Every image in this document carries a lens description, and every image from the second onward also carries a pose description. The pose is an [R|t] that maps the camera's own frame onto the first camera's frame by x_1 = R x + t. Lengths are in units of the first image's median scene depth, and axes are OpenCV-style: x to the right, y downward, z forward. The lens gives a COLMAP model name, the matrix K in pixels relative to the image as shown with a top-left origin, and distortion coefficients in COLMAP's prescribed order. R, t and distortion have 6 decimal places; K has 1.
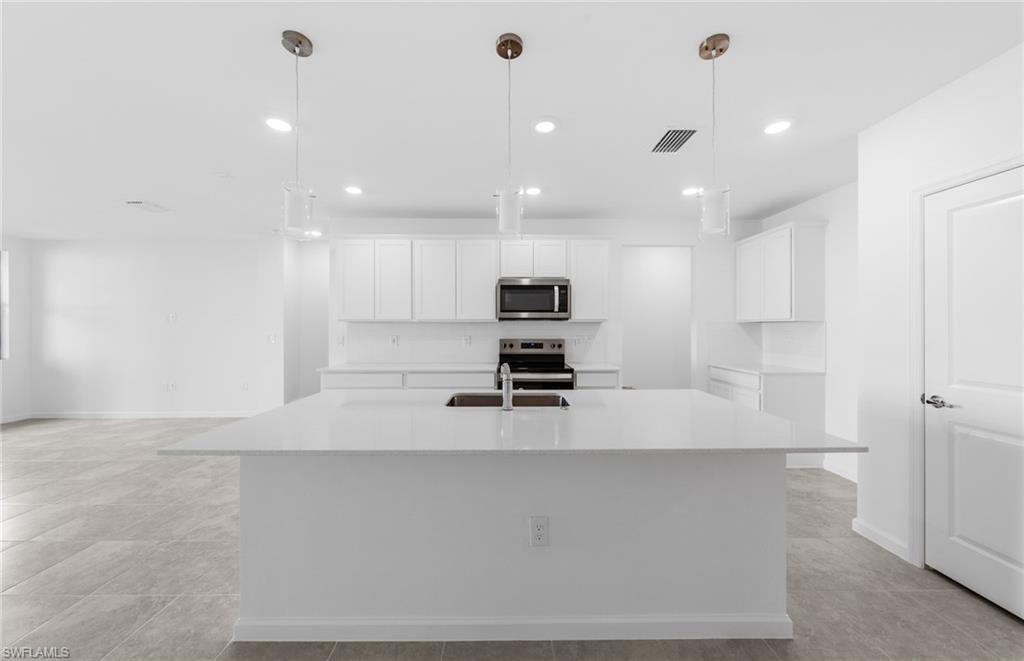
lens RADIAL K [[347.3, 0, 512.6], [0, 347.3, 327.7], [0, 0, 1]] dist [-0.012145, -0.000061]
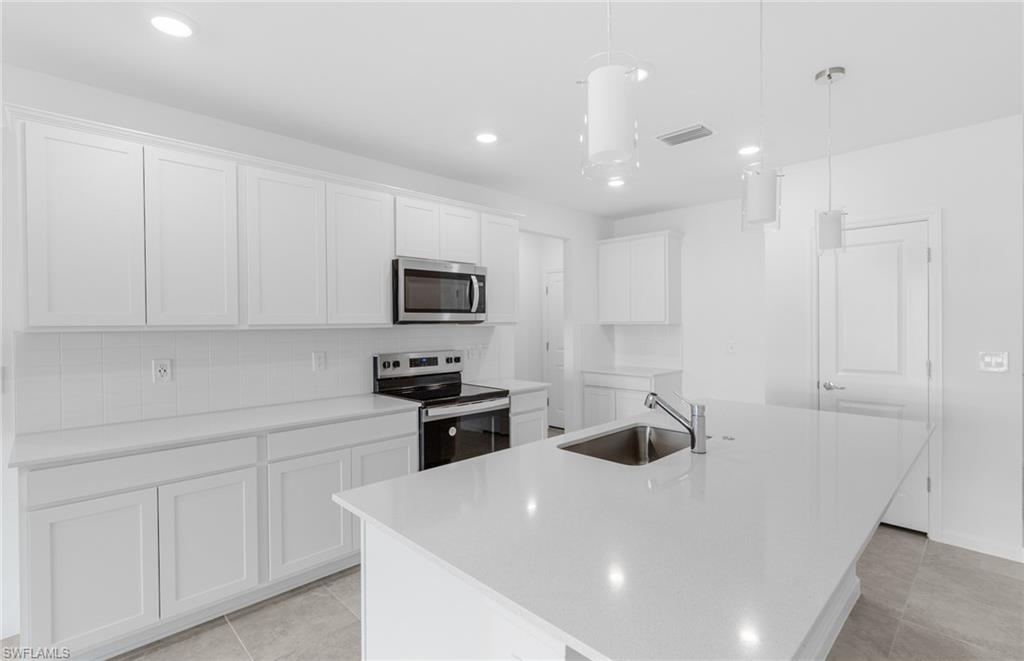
lens RADIAL K [[467.2, 0, 500.0], [0, 467.2, 330.1], [0, 0, 1]] dist [-0.000937, -0.000133]
pose [[0.729747, -0.016355, 0.683521, -0.486659], [0.009121, 0.999858, 0.014185, -0.022387], [-0.683656, -0.004117, 0.729793, 0.264614]]
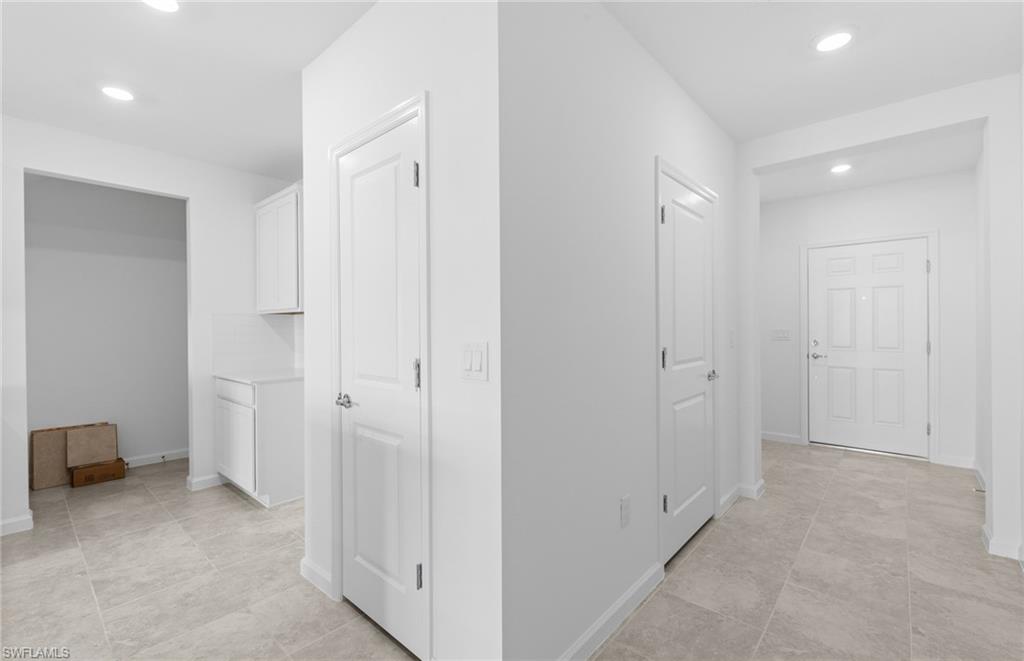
lens RADIAL K [[427.3, 0, 512.0], [0, 427.3, 330.5], [0, 0, 1]] dist [0.021873, 0.000111]
pose [[0.688243, -0.011651, 0.725387, 0.388590], [0.007616, 0.999932, 0.008834, 0.017445], [-0.725441, -0.000555, 0.688284, -0.022499]]
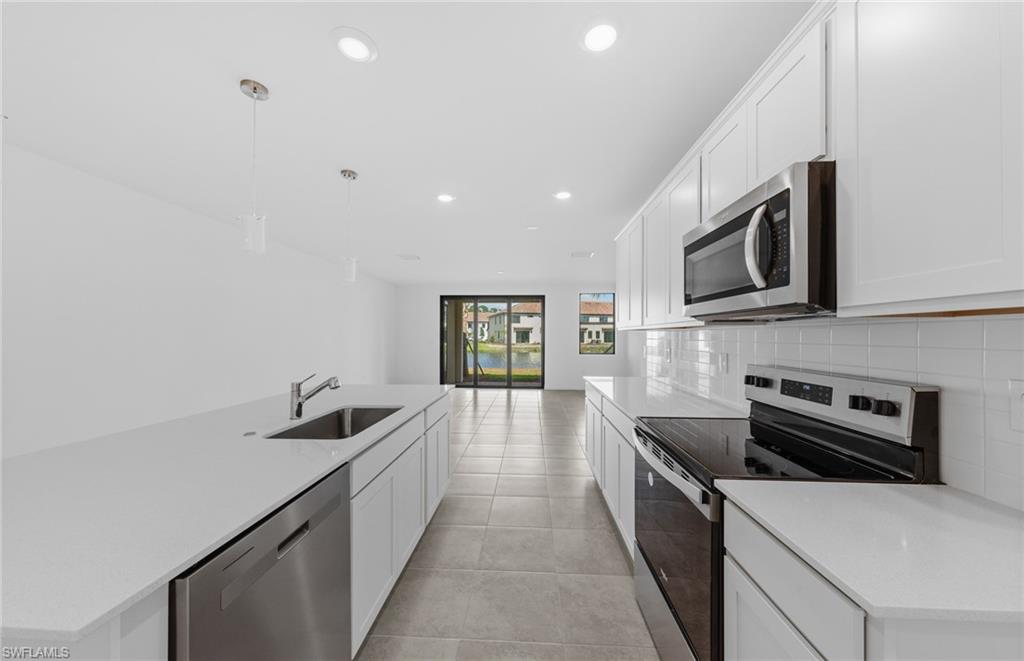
lens RADIAL K [[347.8, 0, 512.0], [0, 347.8, 330.5], [0, 0, 1]] dist [0.000302, 0.000009]
pose [[-0.066277, -0.018255, -0.997634, 0.445635], [-0.007640, 0.999813, -0.017787, 0.002048], [0.997772, 0.006443, -0.066404, 0.798906]]
